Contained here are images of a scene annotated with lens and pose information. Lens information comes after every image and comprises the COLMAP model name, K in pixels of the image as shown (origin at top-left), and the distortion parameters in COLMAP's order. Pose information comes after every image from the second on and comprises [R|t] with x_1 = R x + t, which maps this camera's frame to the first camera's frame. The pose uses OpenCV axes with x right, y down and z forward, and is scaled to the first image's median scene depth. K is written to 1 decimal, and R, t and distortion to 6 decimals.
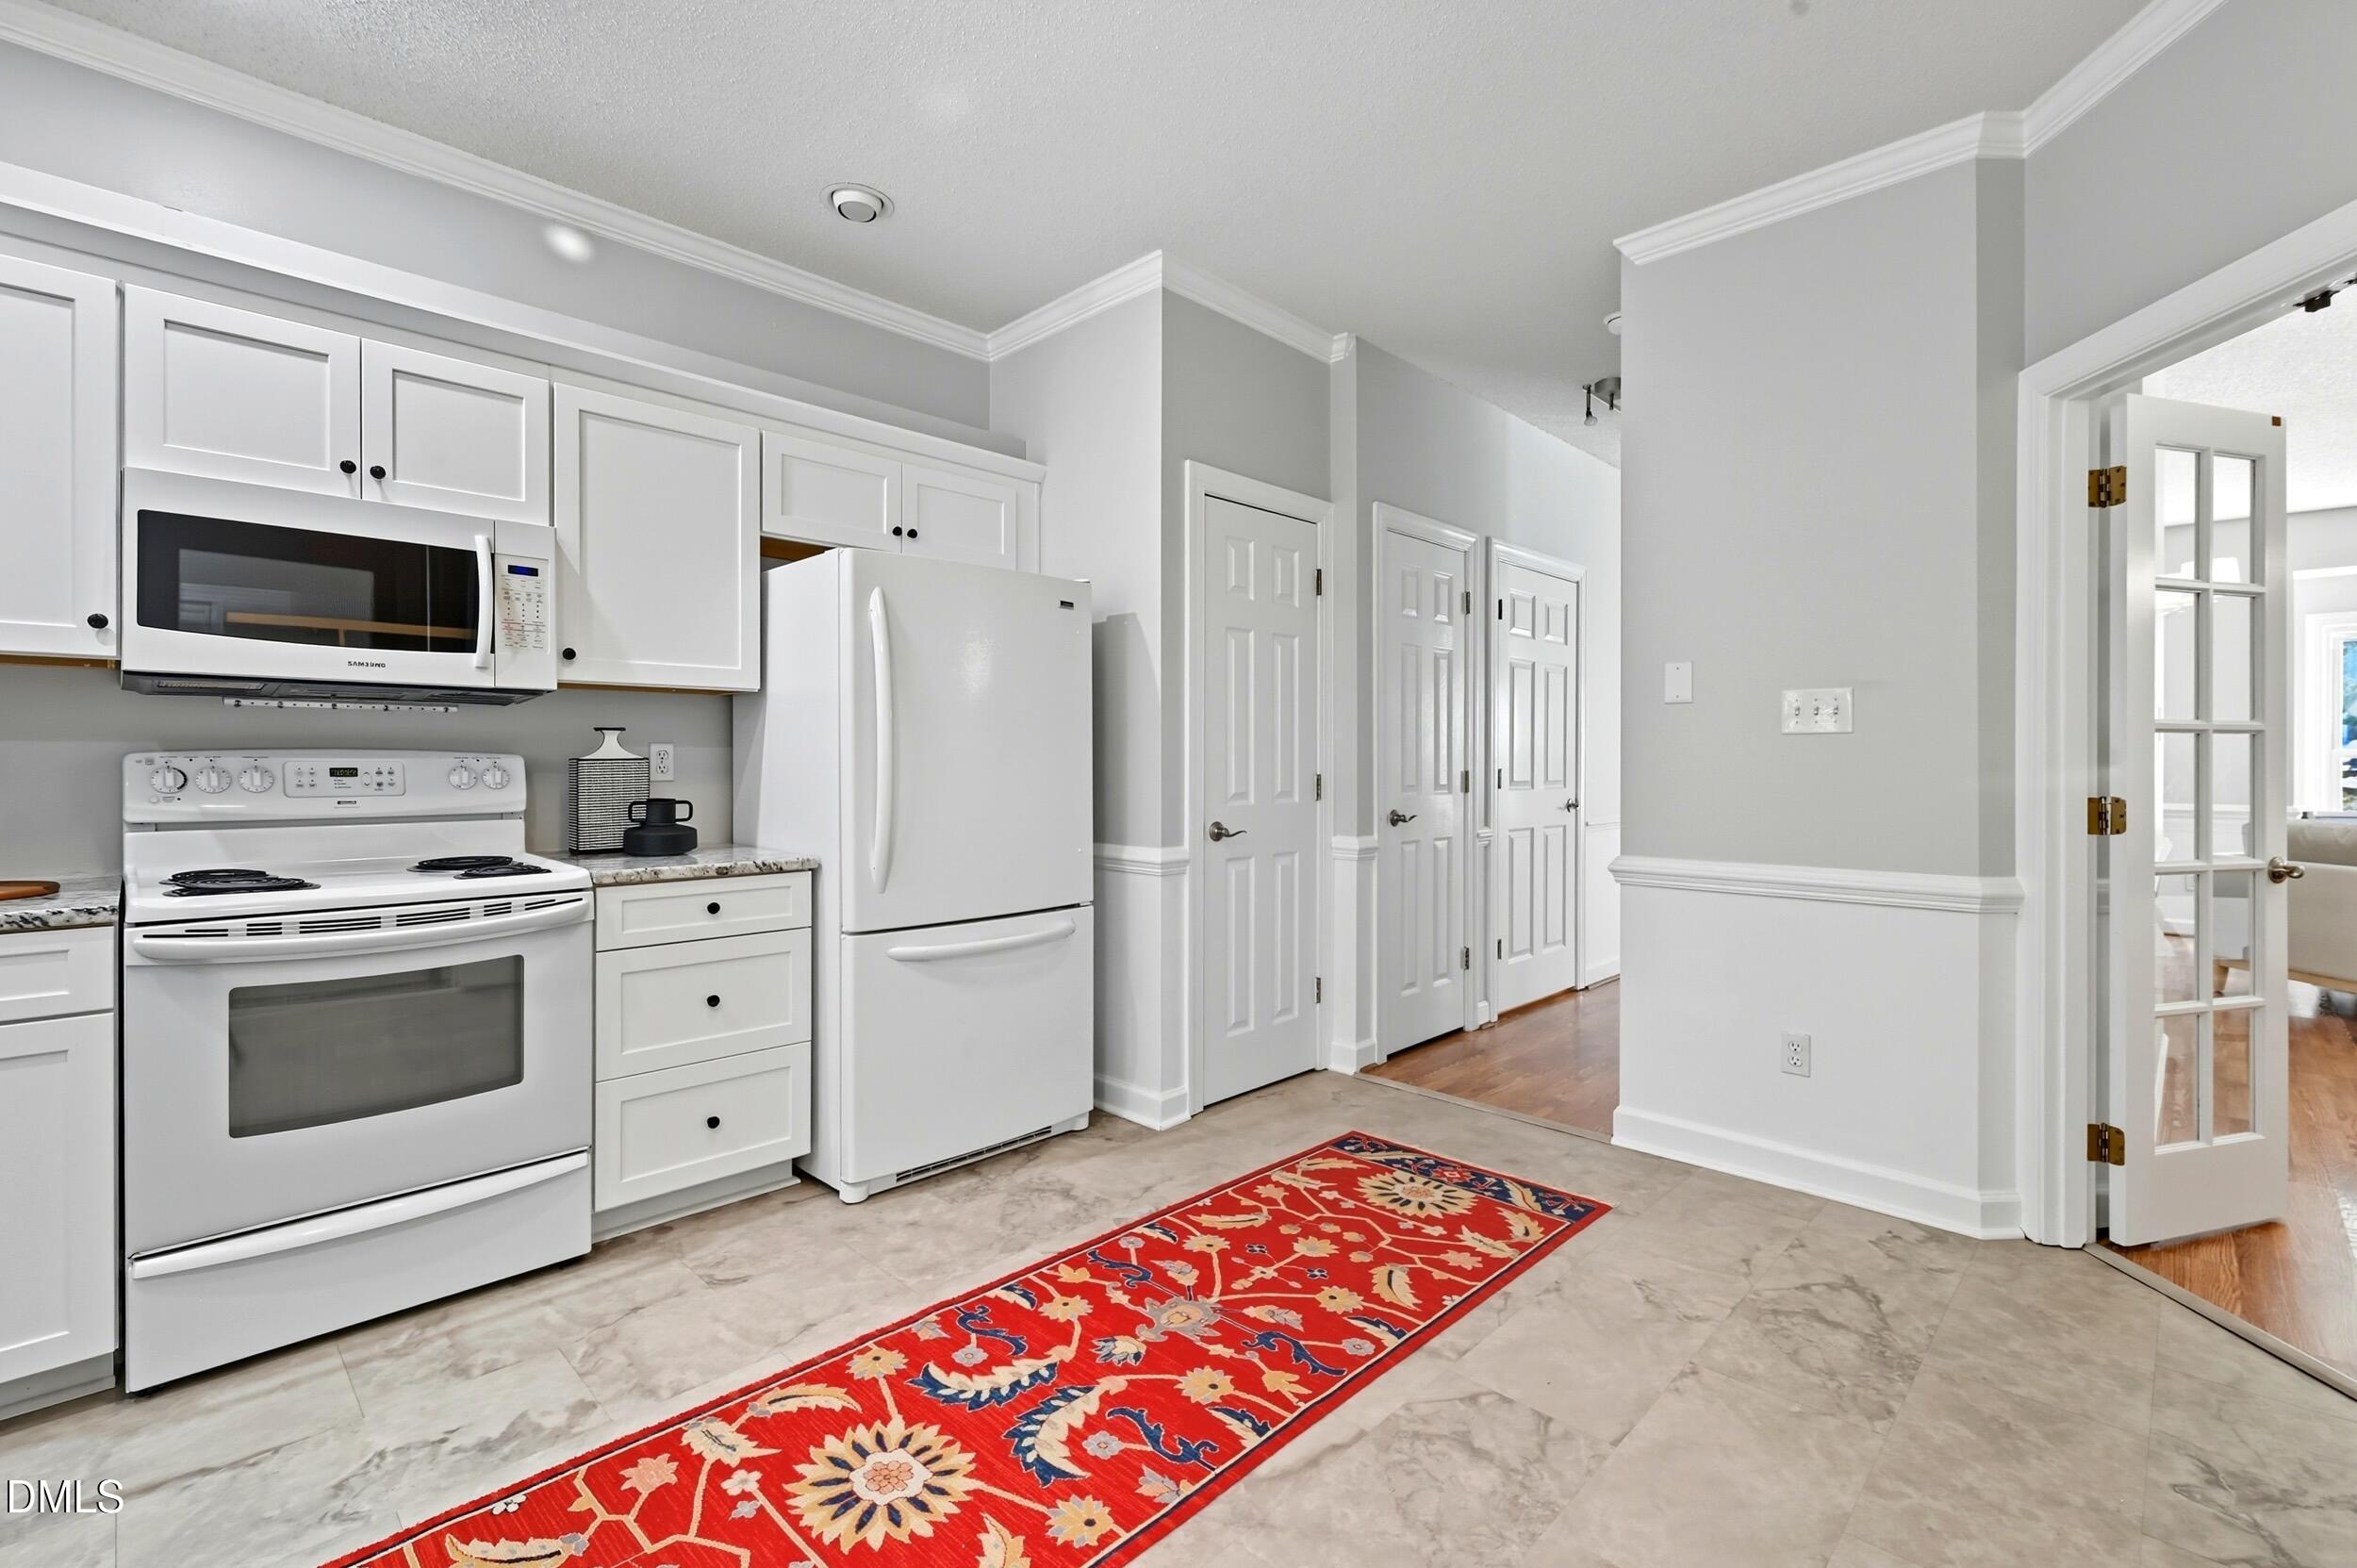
lens RADIAL K [[1033.6, 0, 1192.0], [0, 1033.6, 770.4], [0, 0, 1]] dist [-0.000574, -0.000087]
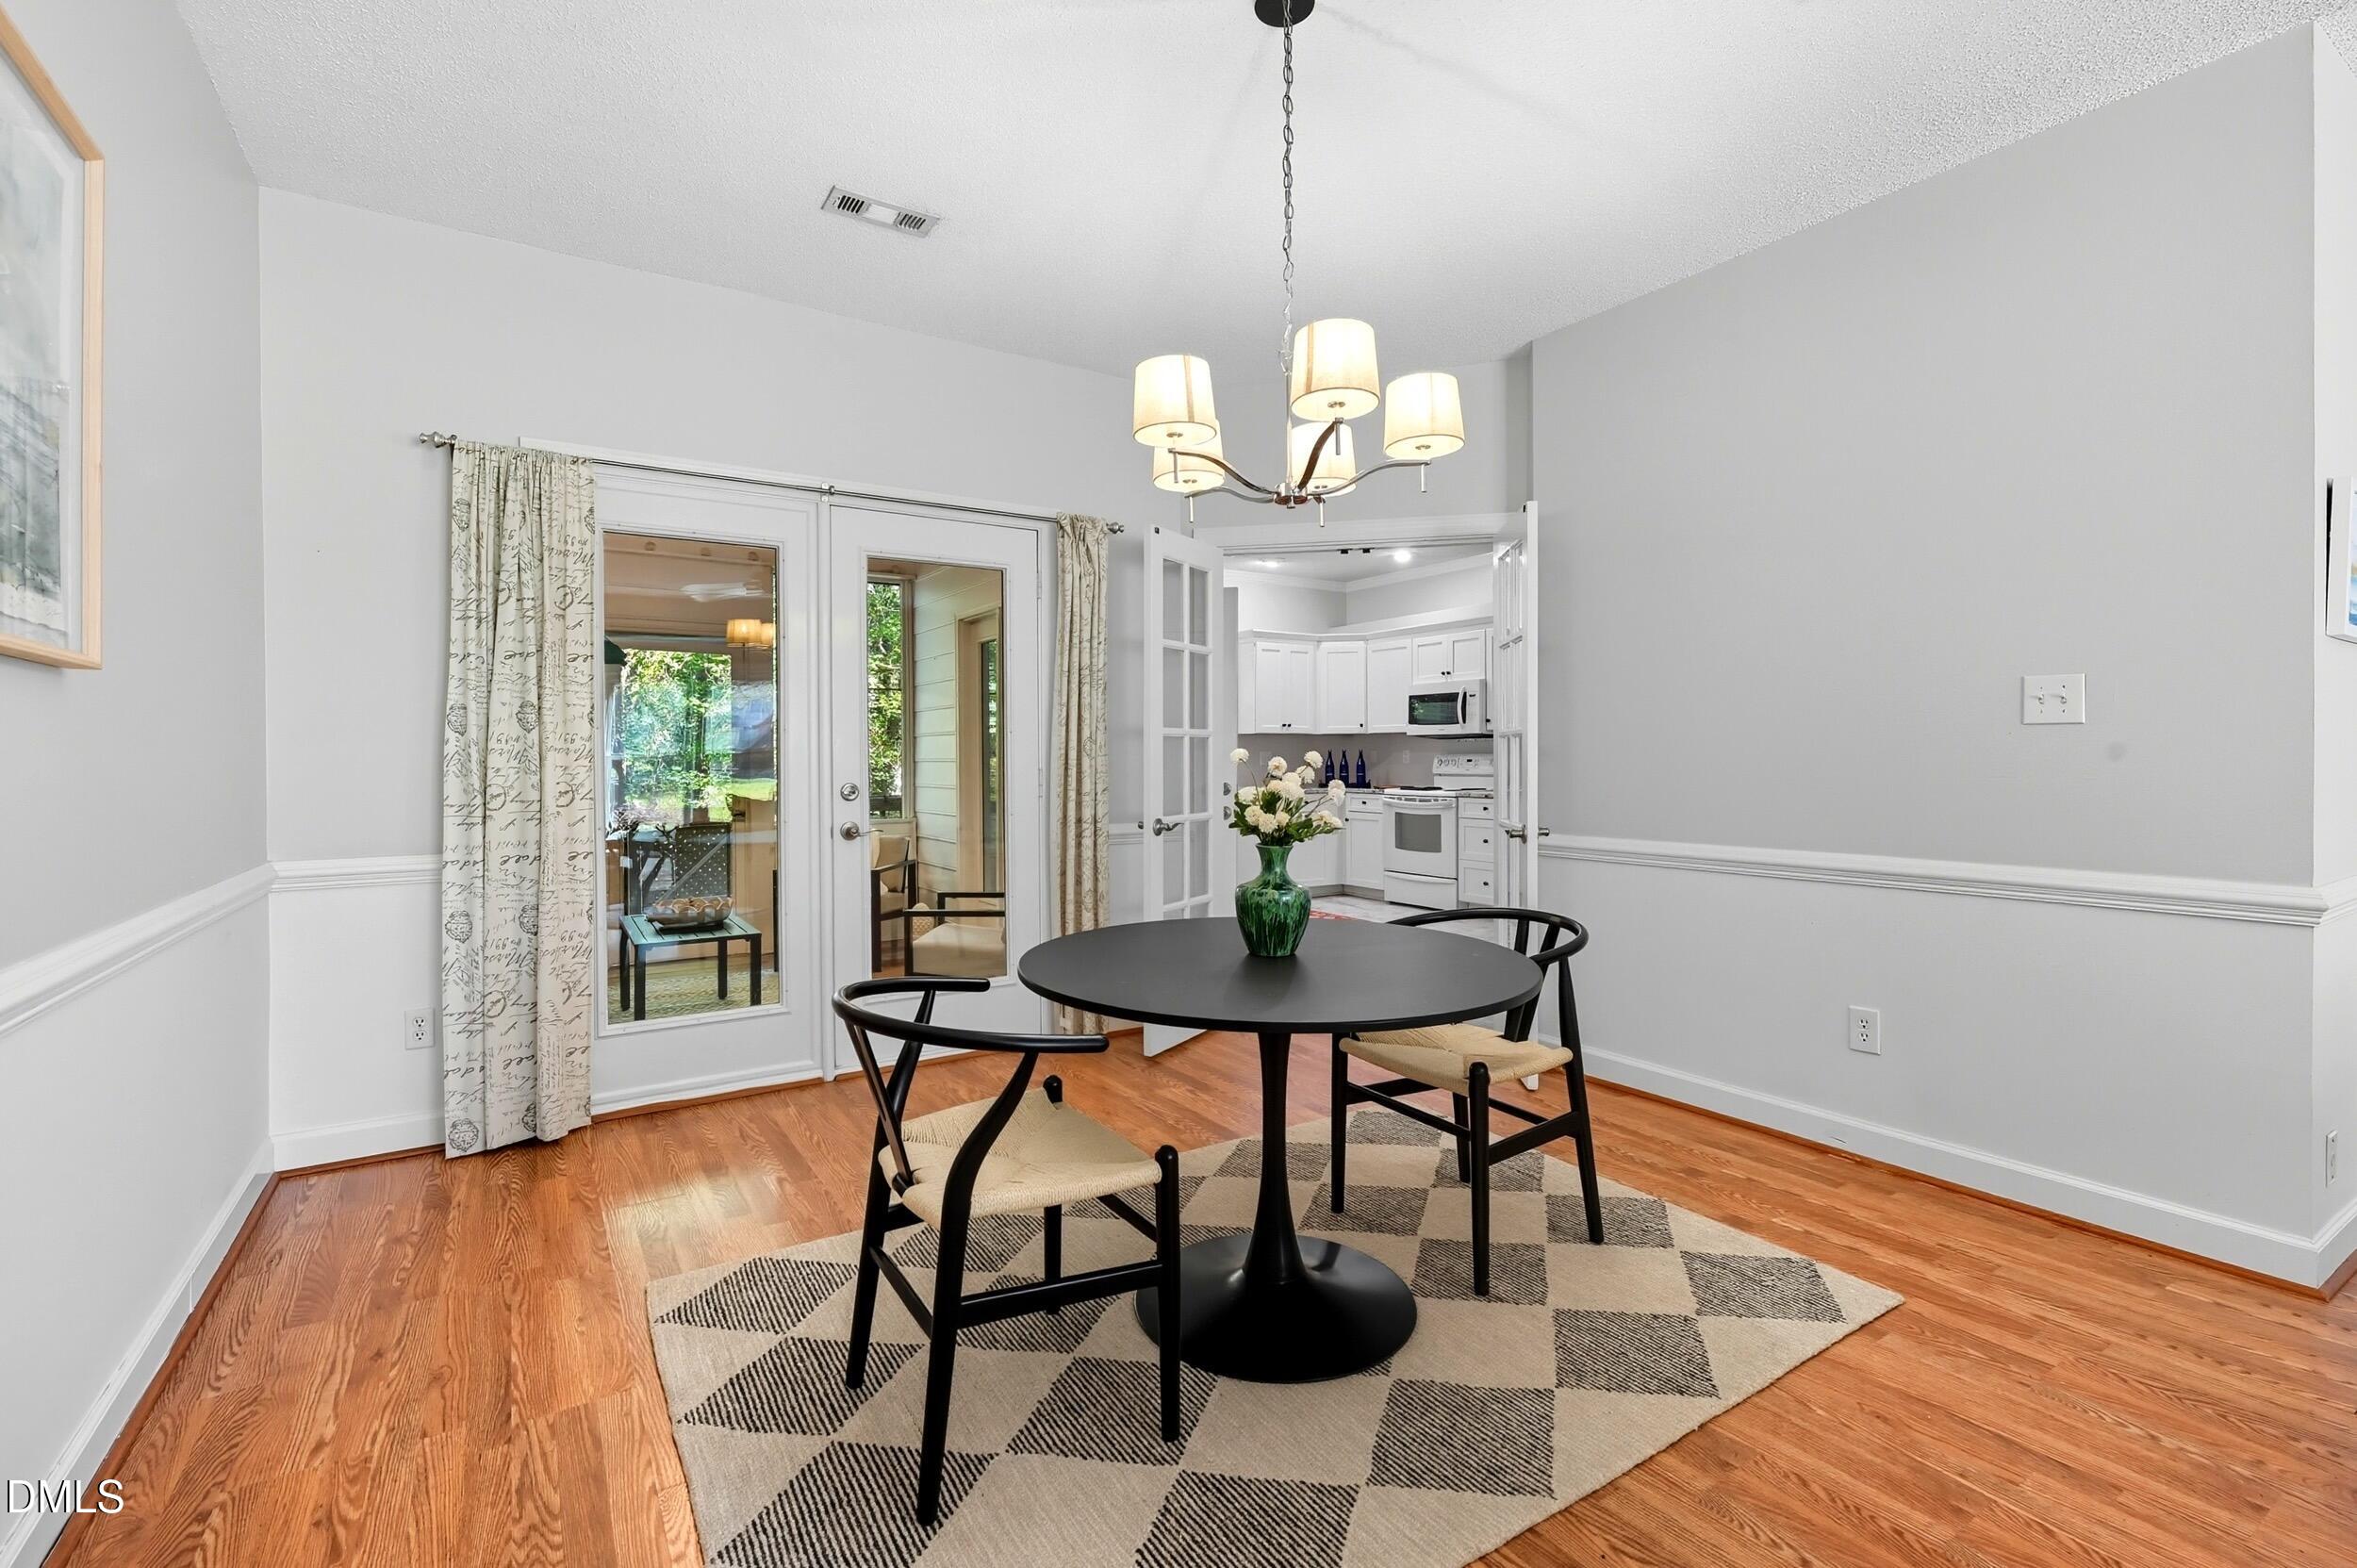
lens RADIAL K [[1033.6, 0, 1171.6], [0, 1033.6, 766.6], [0, 0, 1]] dist [-0.000574, -0.000087]
pose [[-0.236578, 0.010308, -0.971558, 2.799199], [-0.001810, 0.999937, 0.011050, -0.013505], [0.971611, 0.004373, -0.236545, 0.928933]]
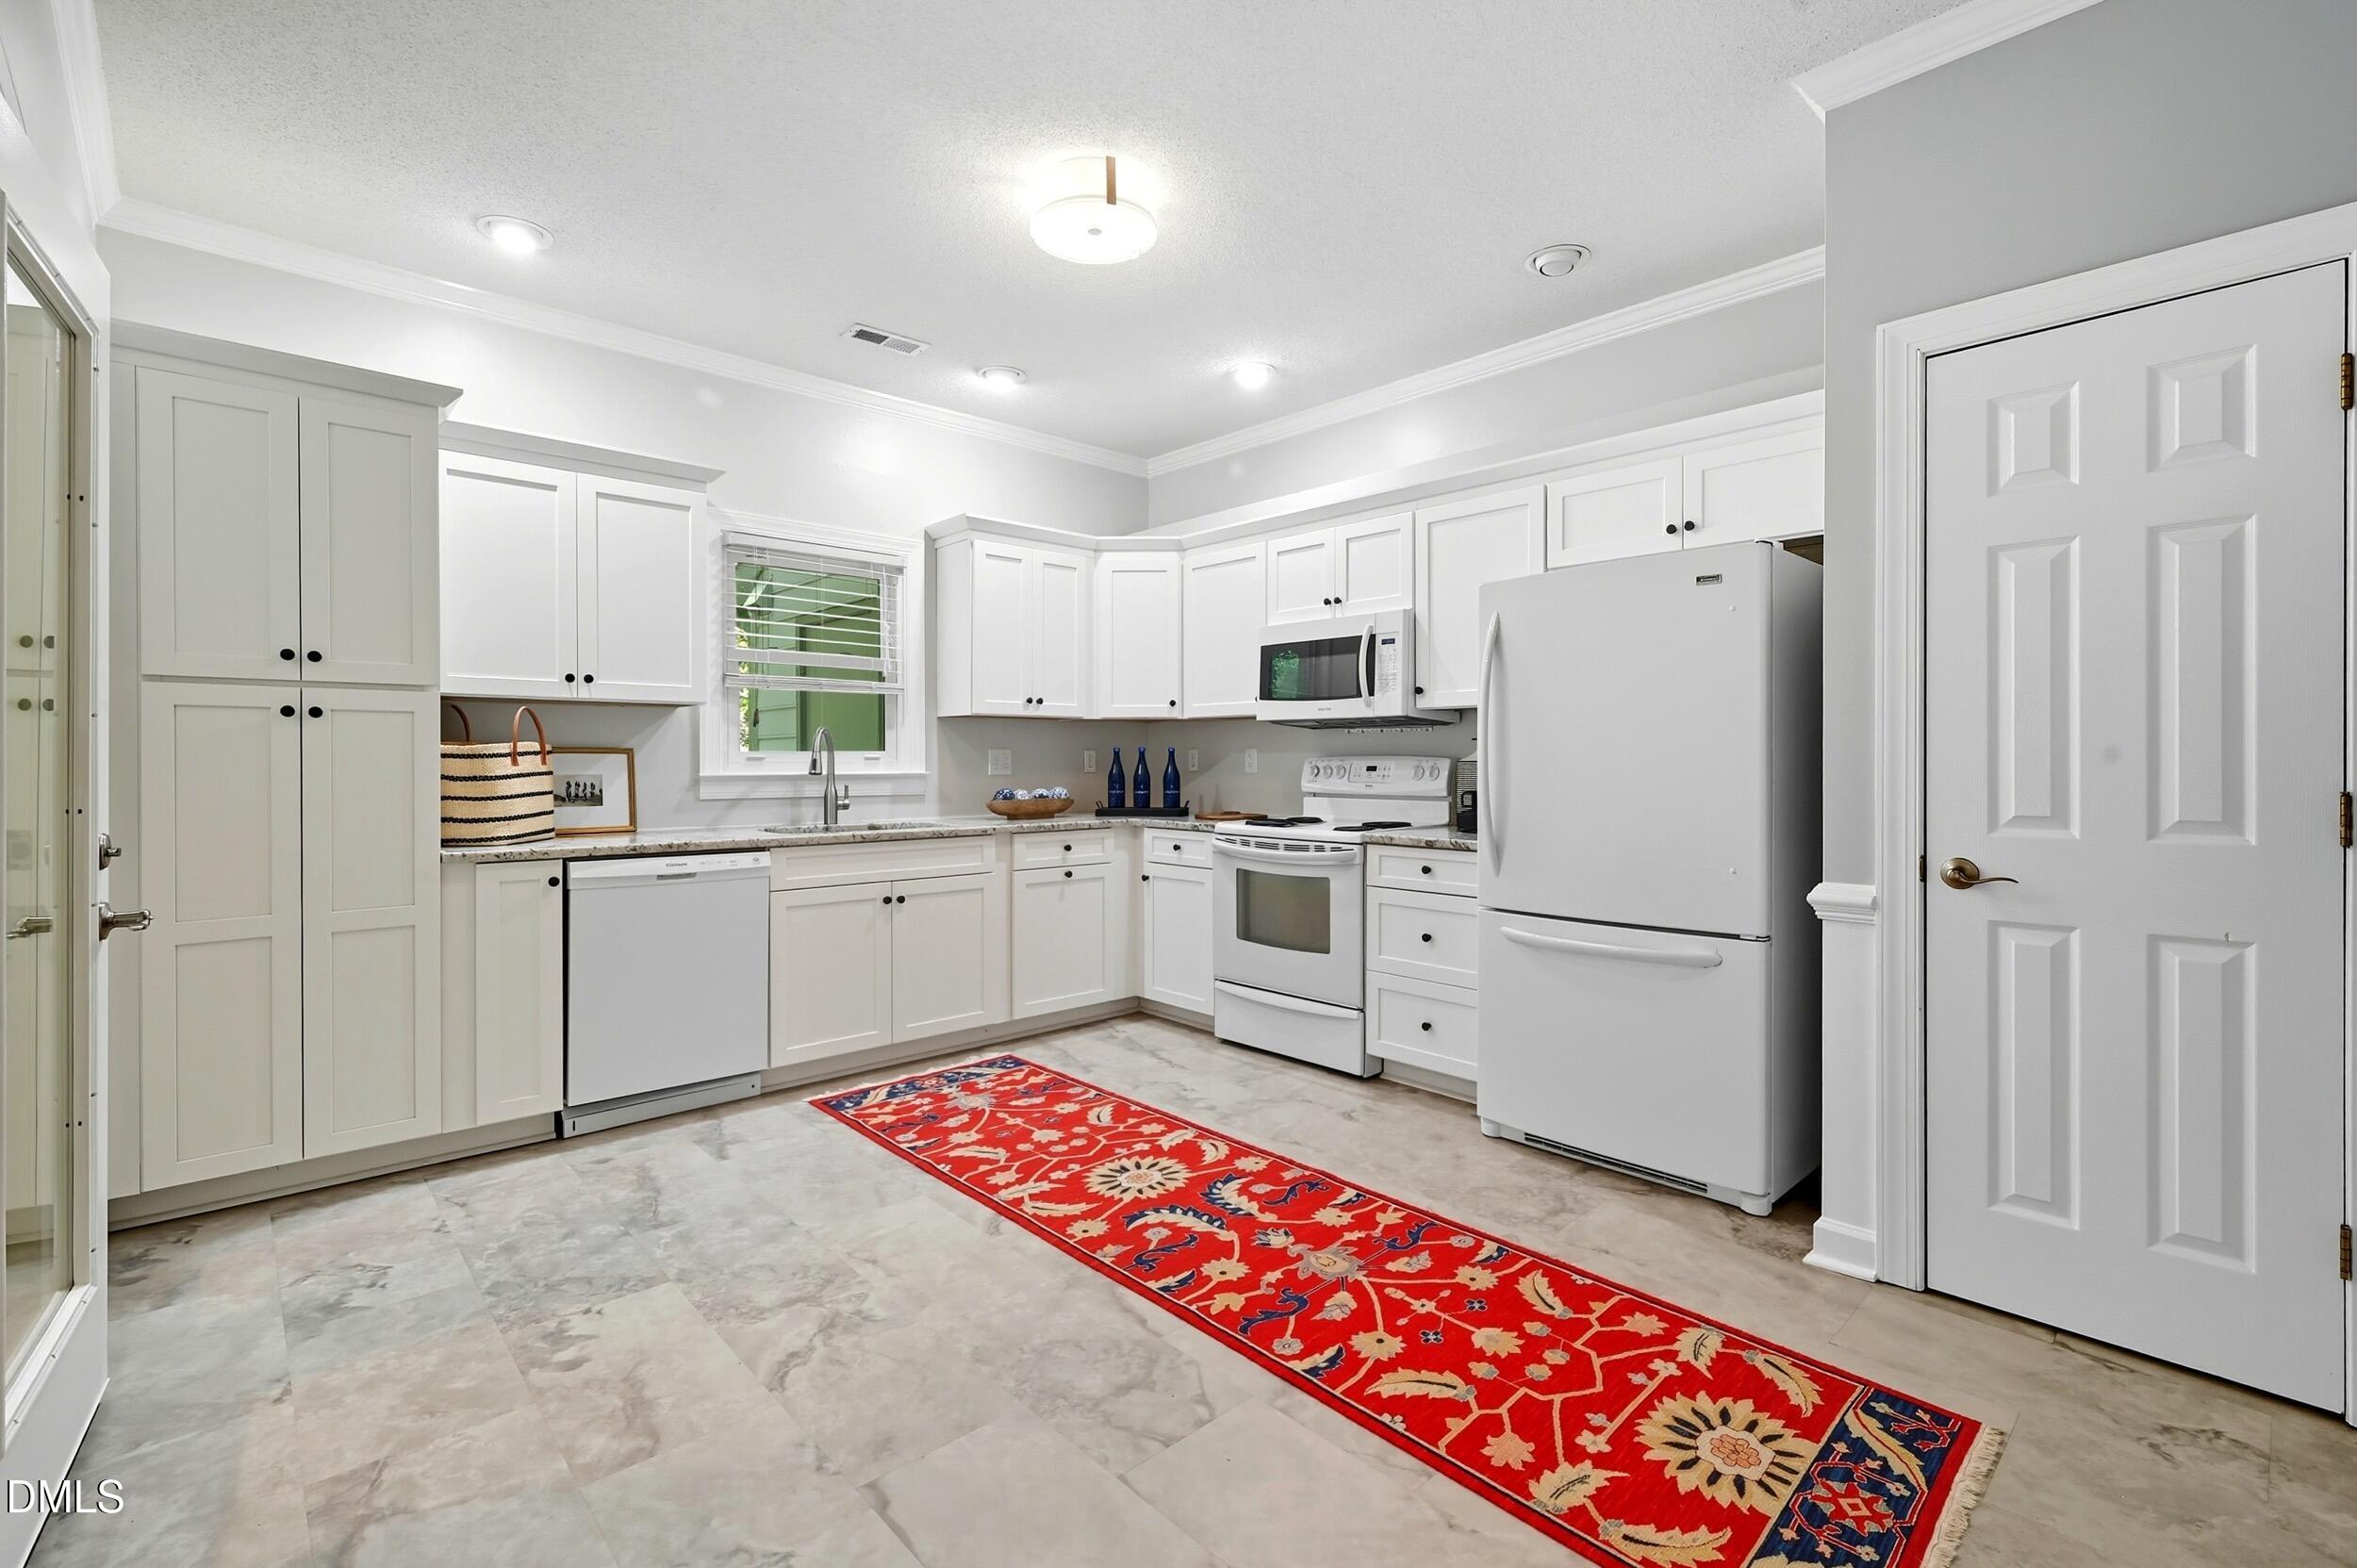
lens RADIAL K [[1033.6, 0, 1186.0], [0, 1033.6, 774.0], [0, 0, 1]] dist [-0.000574, -0.000087]
pose [[-0.042906, 0.012694, -0.998998, 1.021209], [-0.008659, 0.999877, 0.013077, -0.009710], [0.999042, 0.009212, -0.042791, 0.825261]]
